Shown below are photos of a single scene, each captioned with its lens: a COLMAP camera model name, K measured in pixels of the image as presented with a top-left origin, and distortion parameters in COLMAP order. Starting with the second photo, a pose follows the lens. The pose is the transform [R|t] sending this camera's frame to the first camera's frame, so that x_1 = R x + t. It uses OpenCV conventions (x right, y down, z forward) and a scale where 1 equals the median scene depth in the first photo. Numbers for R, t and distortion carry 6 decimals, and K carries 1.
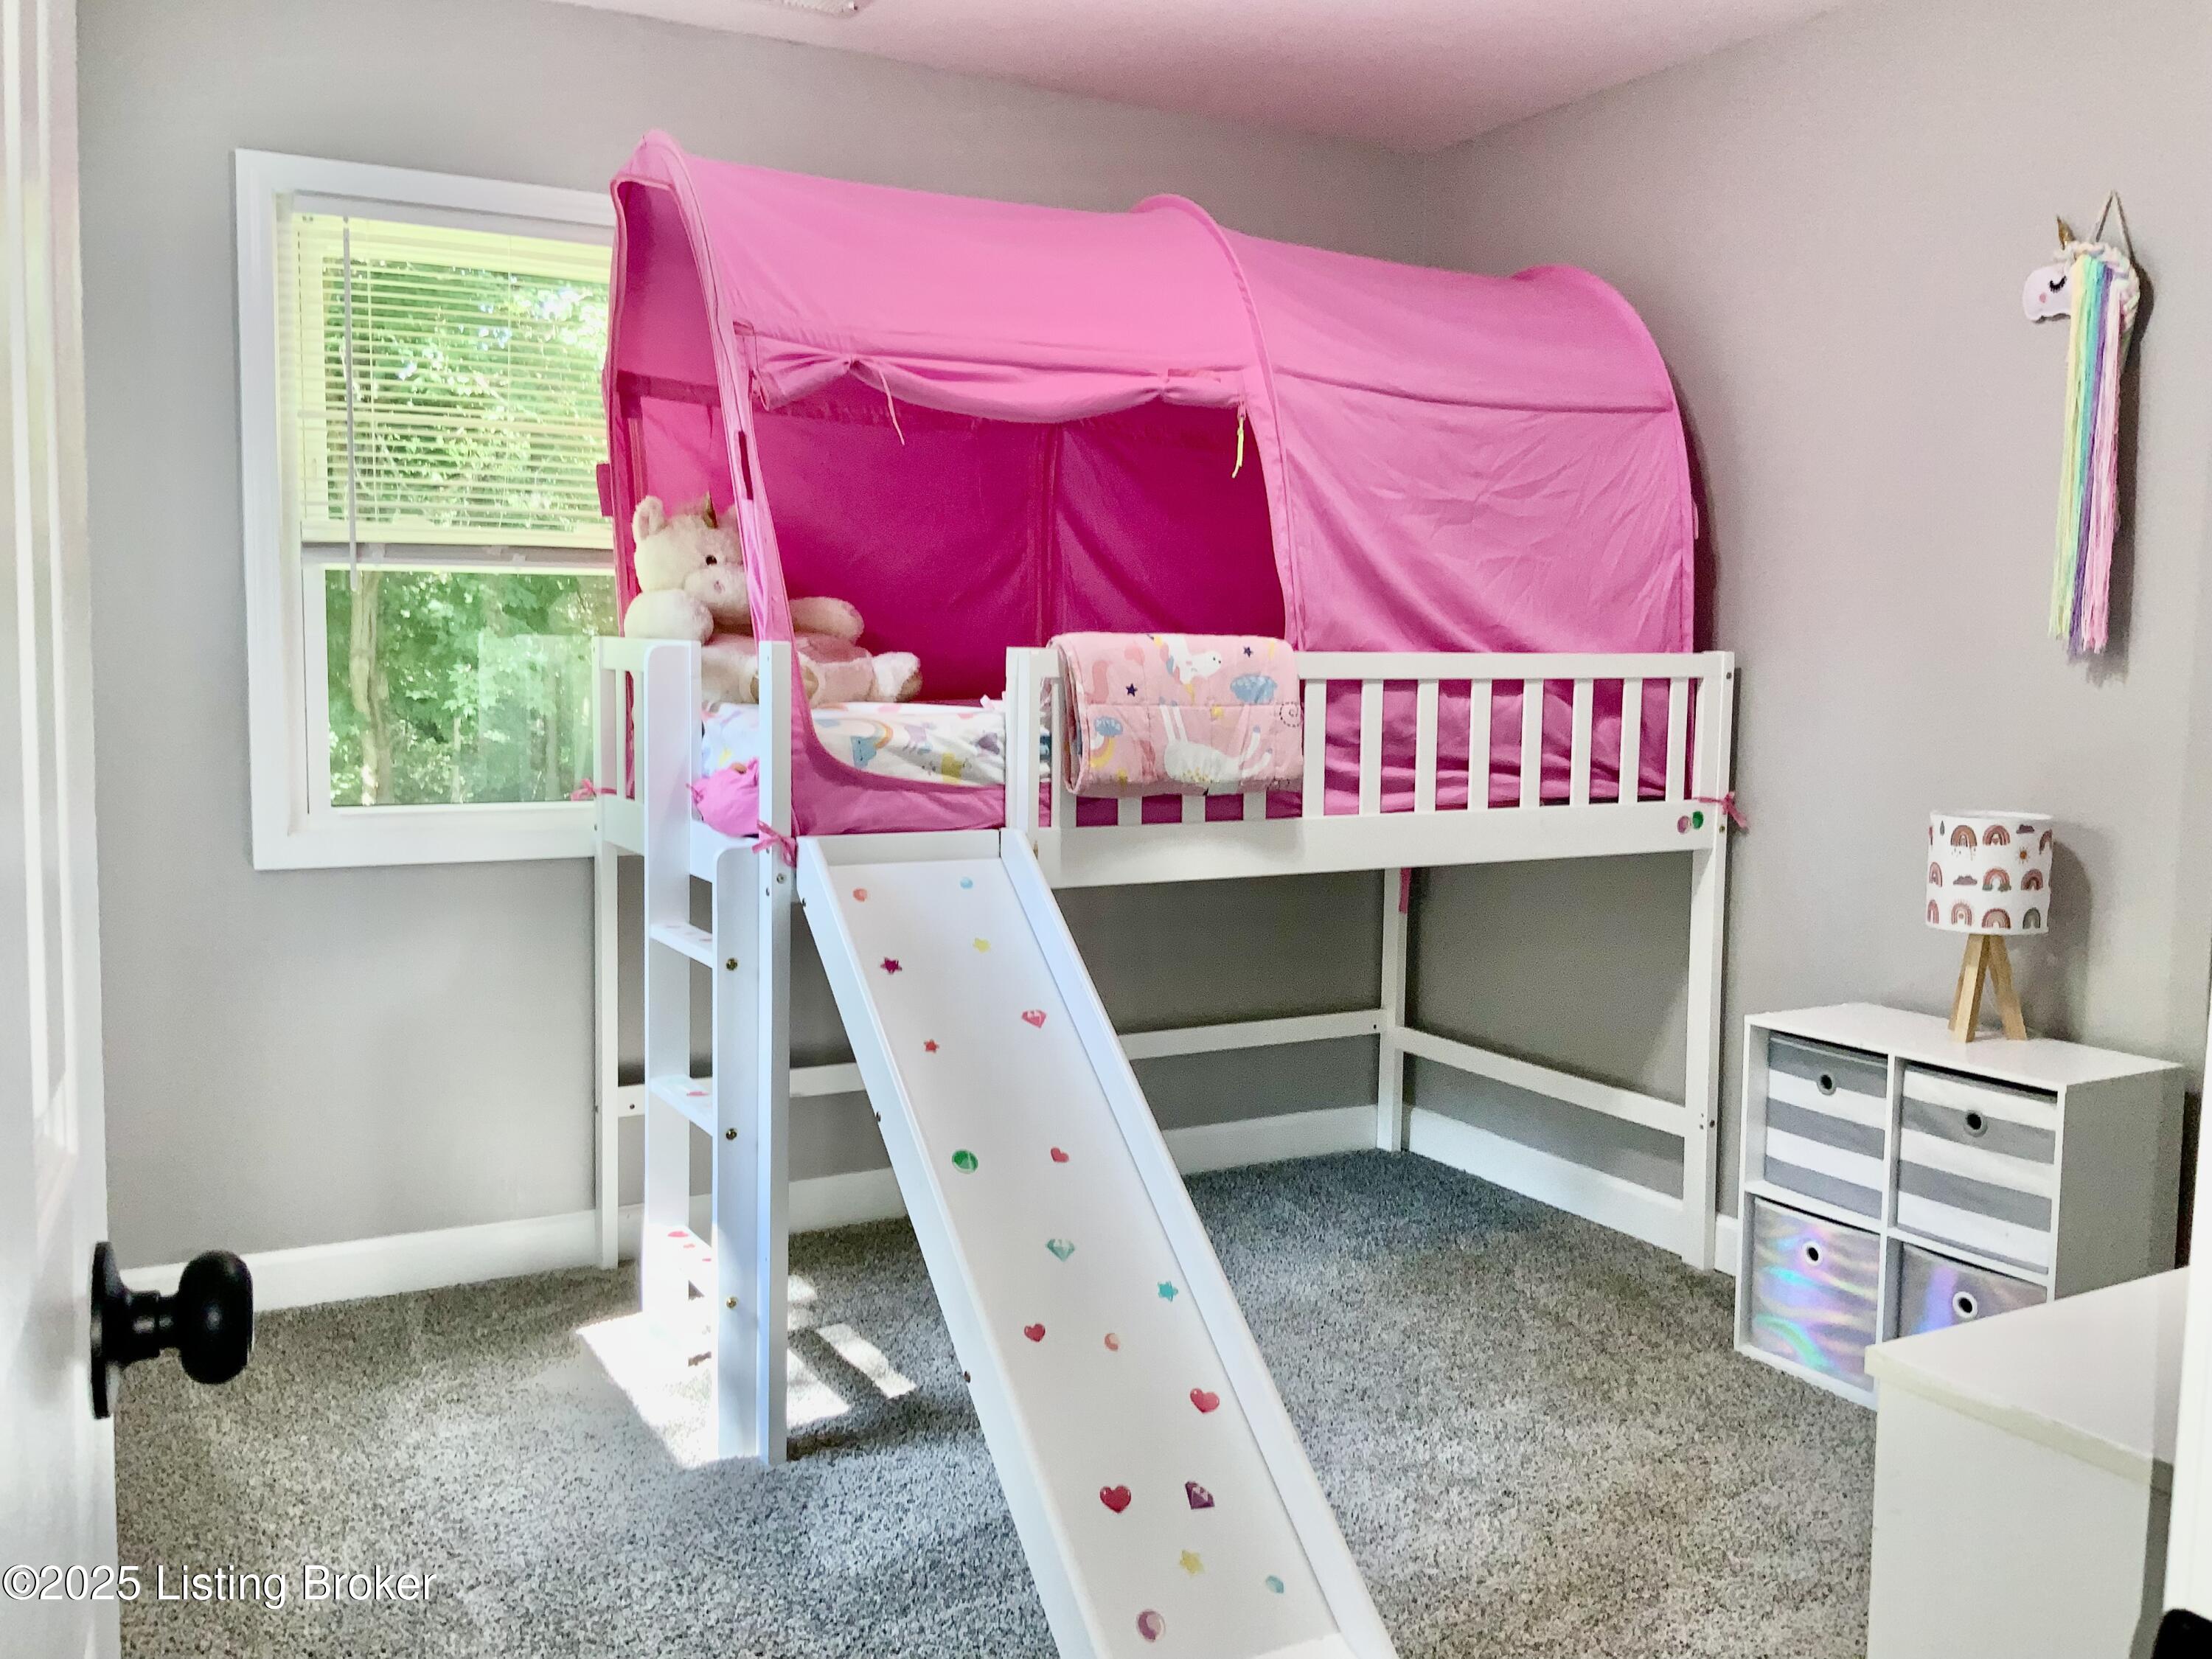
lens RADIAL K [[1826.7, 0, 1106.0], [0, 1826.7, 829.5], [0, 0, 1]] dist [0.124262, -0.255284]
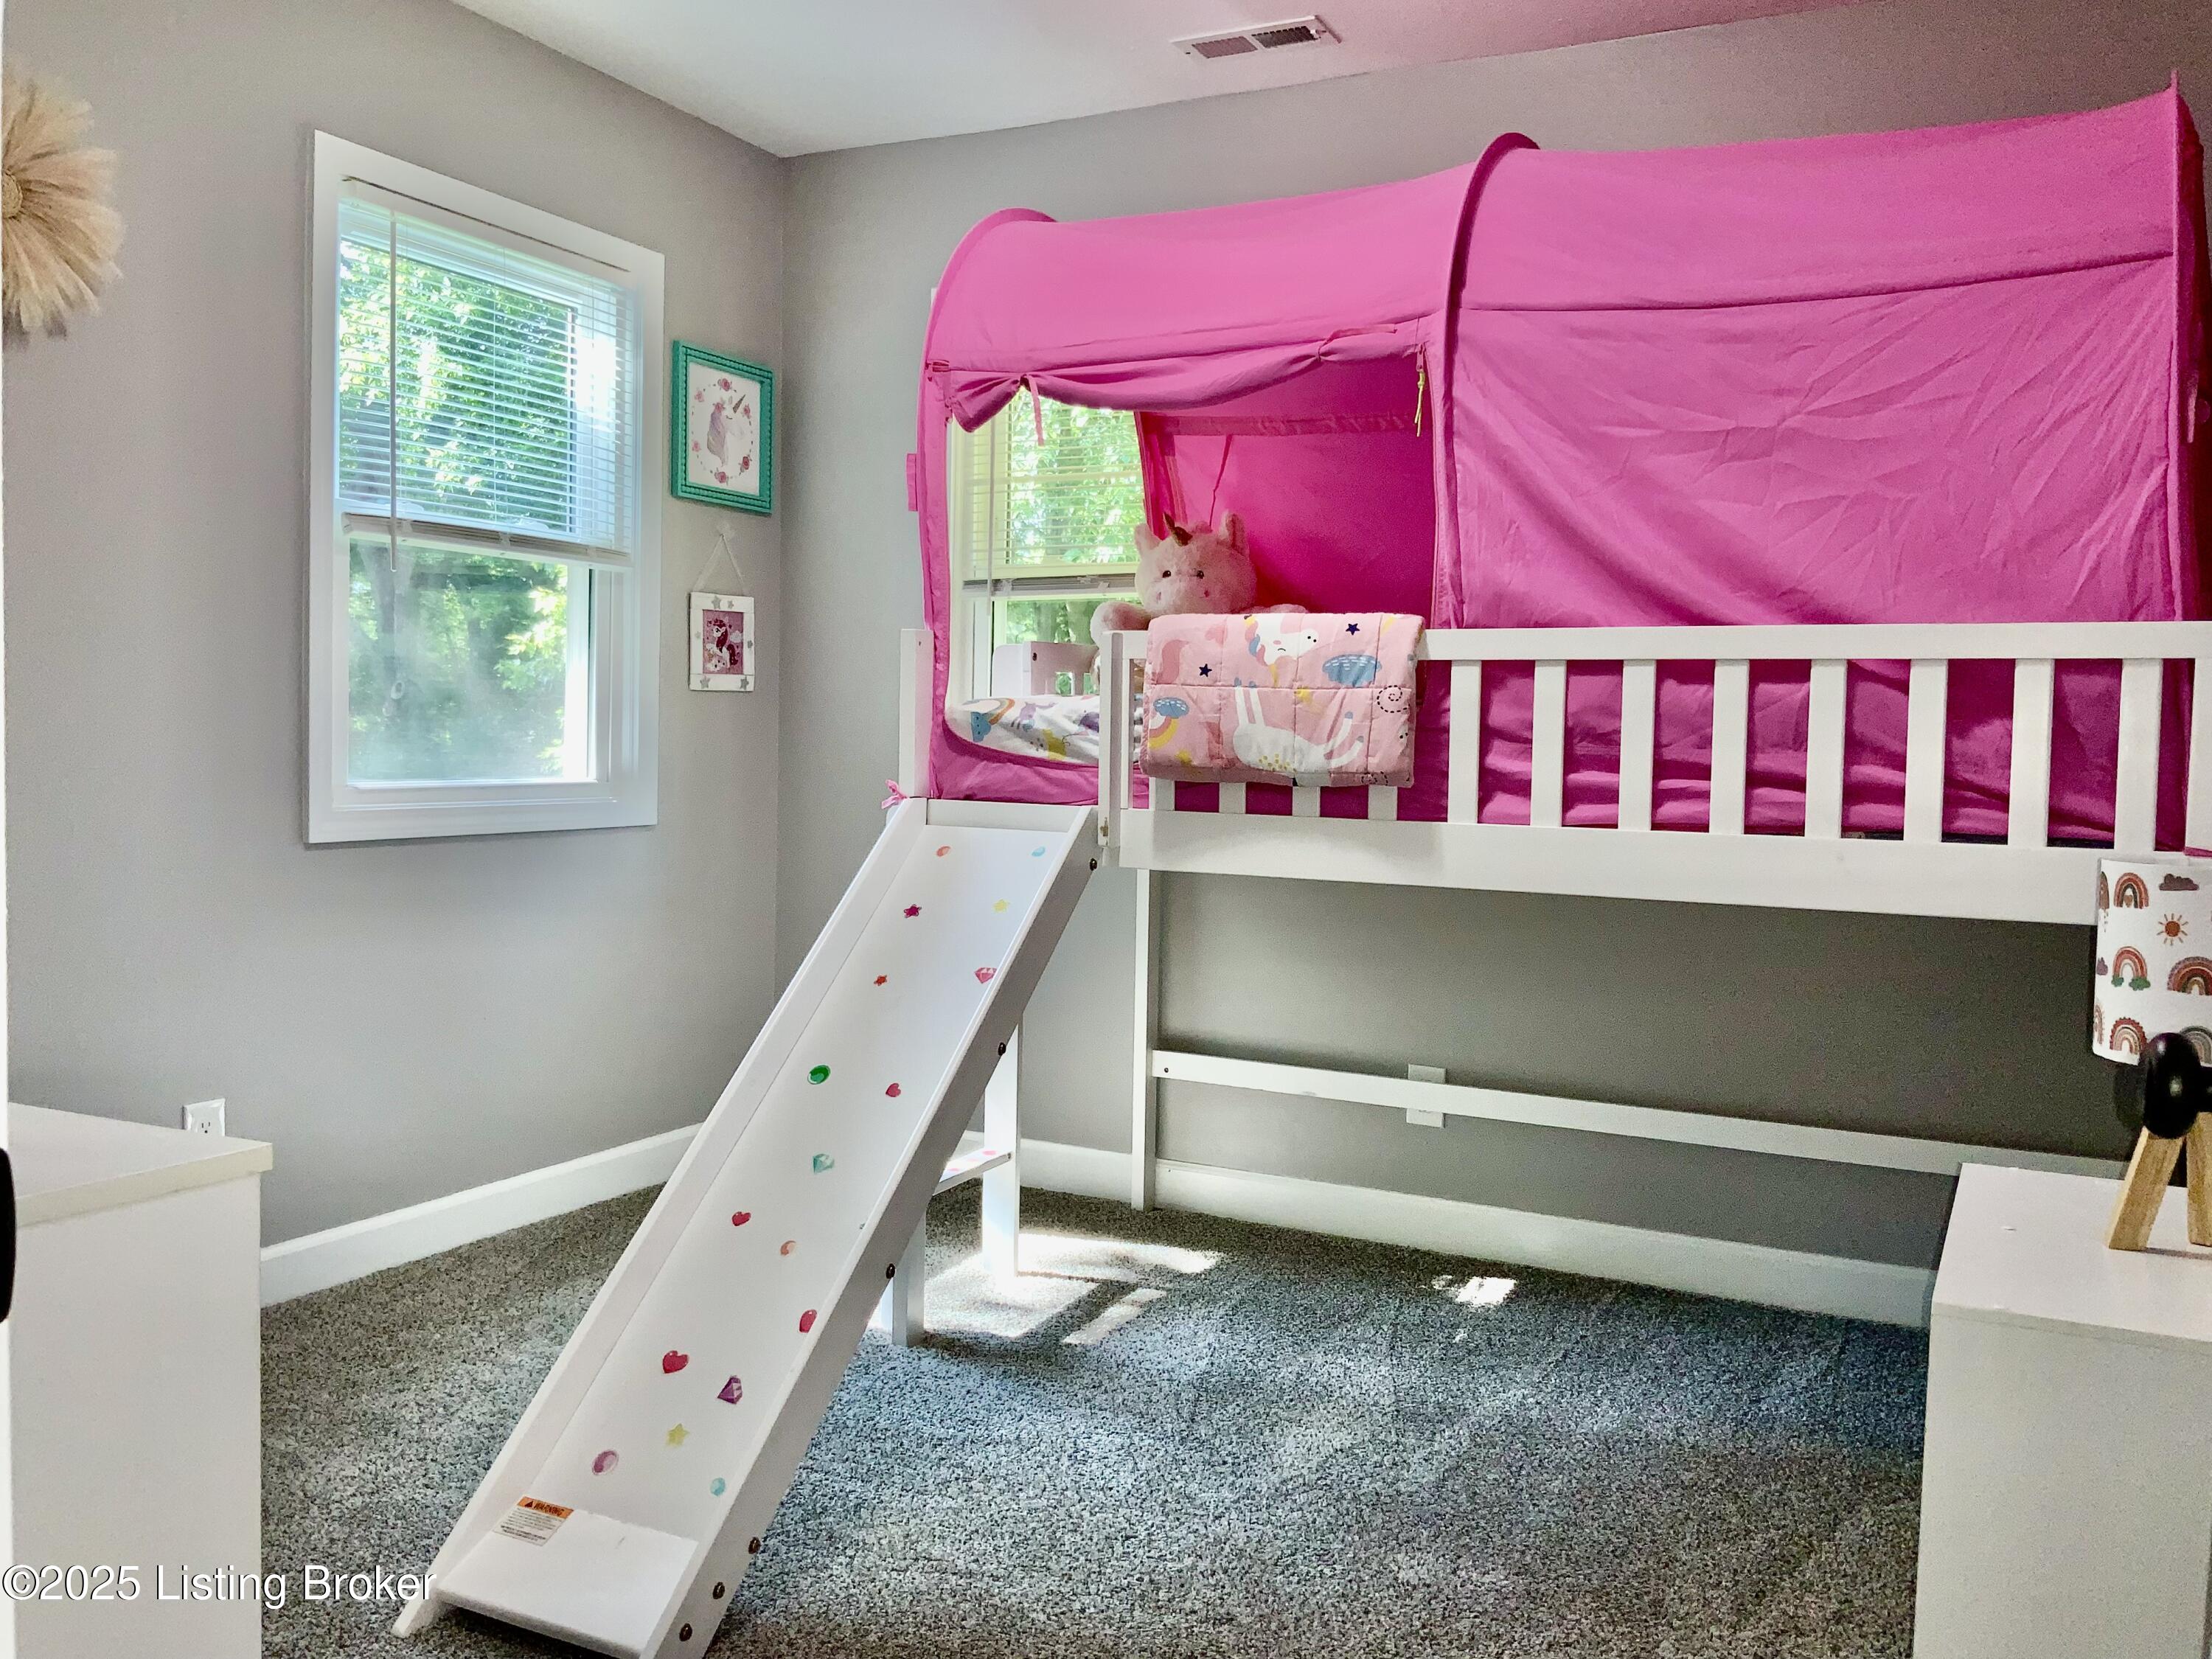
lens RADIAL K [[1826.7, 0, 1106.0], [0, 1826.7, 829.5], [0, 0, 1]] dist [0.124262, -0.255284]
pose [[0.561129, 0.049295, -0.826259, 0.704892], [-0.092830, 0.995675, -0.003641, 0.014305], [0.822506, 0.078745, 0.563278, 0.373118]]
